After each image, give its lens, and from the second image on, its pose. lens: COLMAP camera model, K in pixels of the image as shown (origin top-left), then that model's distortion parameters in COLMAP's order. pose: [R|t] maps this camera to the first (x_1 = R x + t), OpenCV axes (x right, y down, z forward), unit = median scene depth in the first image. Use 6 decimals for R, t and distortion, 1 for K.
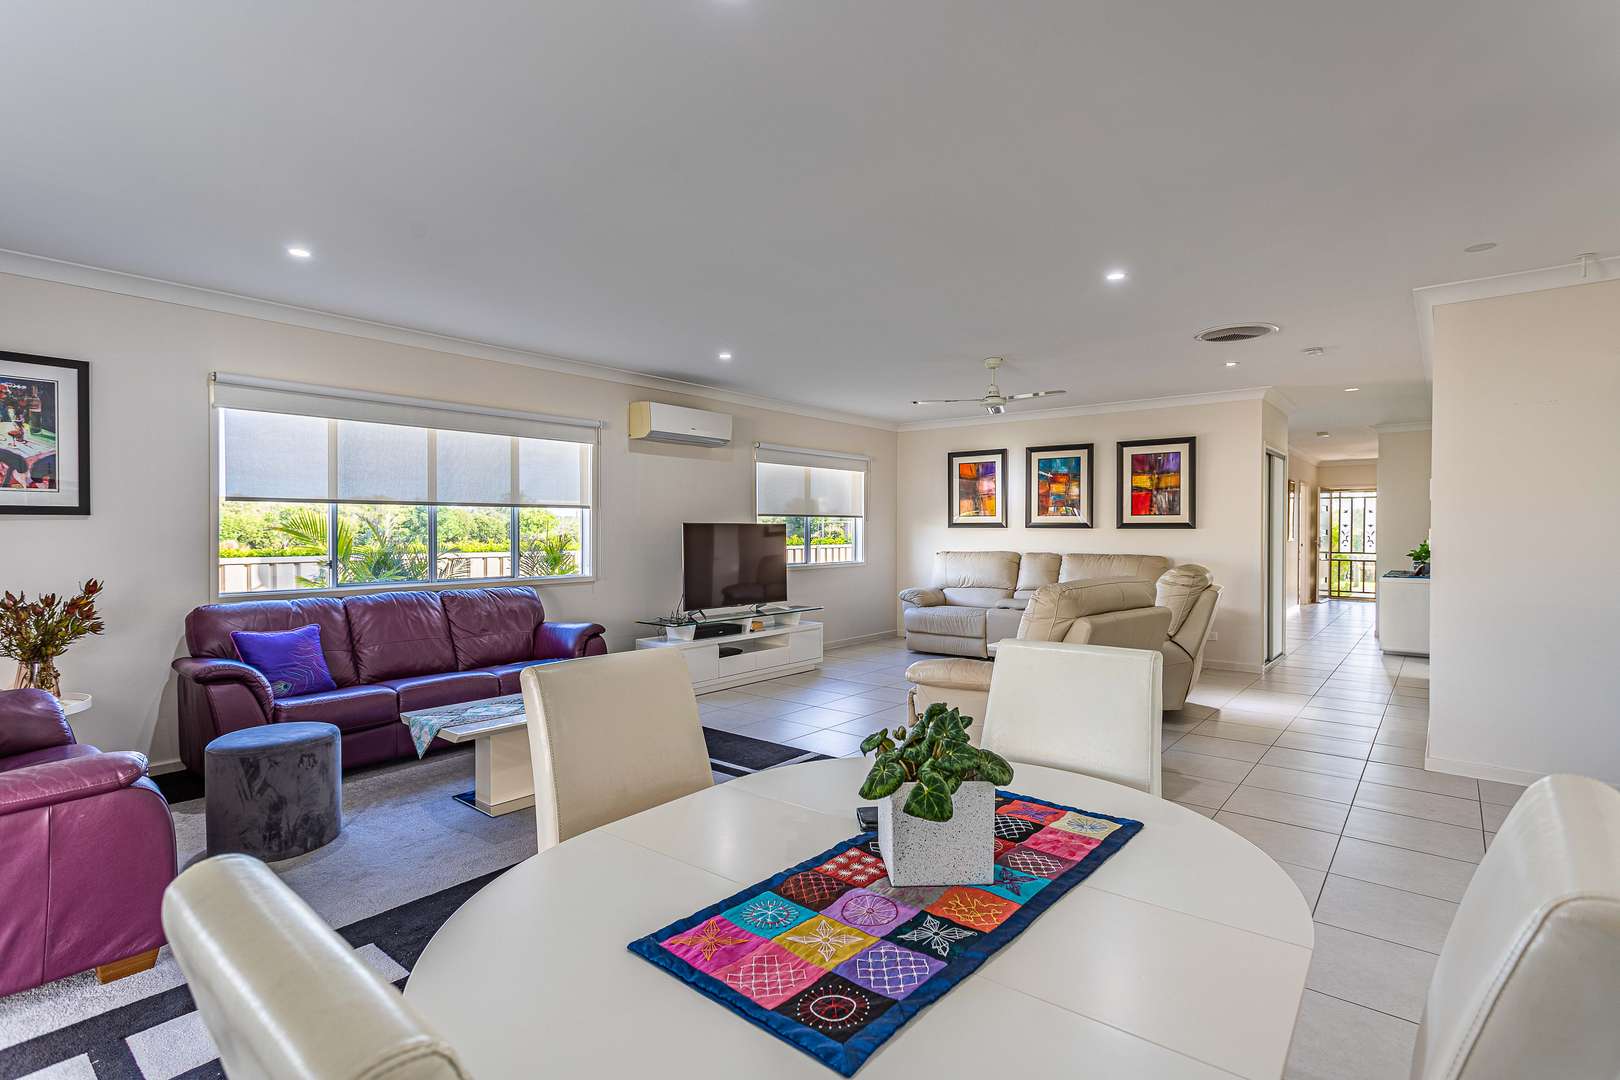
lens RADIAL K [[781.2, 0, 810.4], [0, 781.2, 538.2], [0, 0, 1]] dist [0.009830, 0.000128]
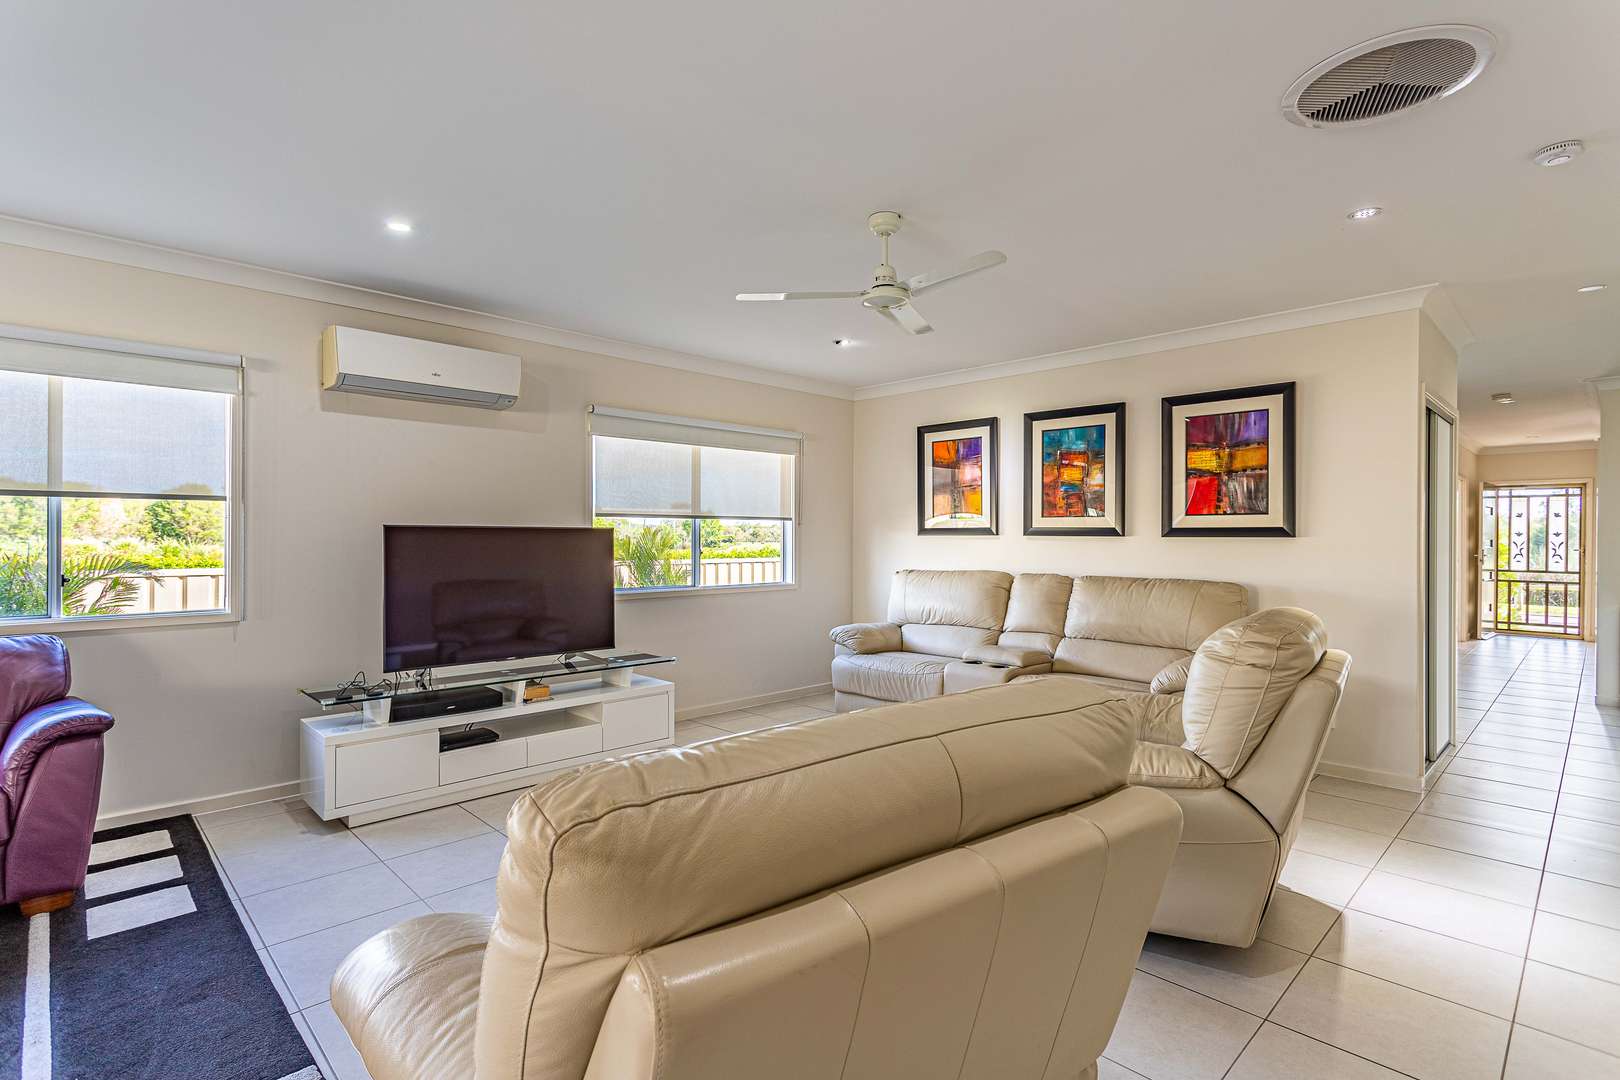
lens RADIAL K [[781.2, 0, 807.7], [0, 781.2, 539.8], [0, 0, 1]] dist [0.009830, 0.000128]
pose [[0.993903, 0.002773, -0.110220, 0.175695], [-0.003787, 0.999952, -0.008989, -0.003122], [0.110190, 0.009351, 0.993867, 0.340890]]
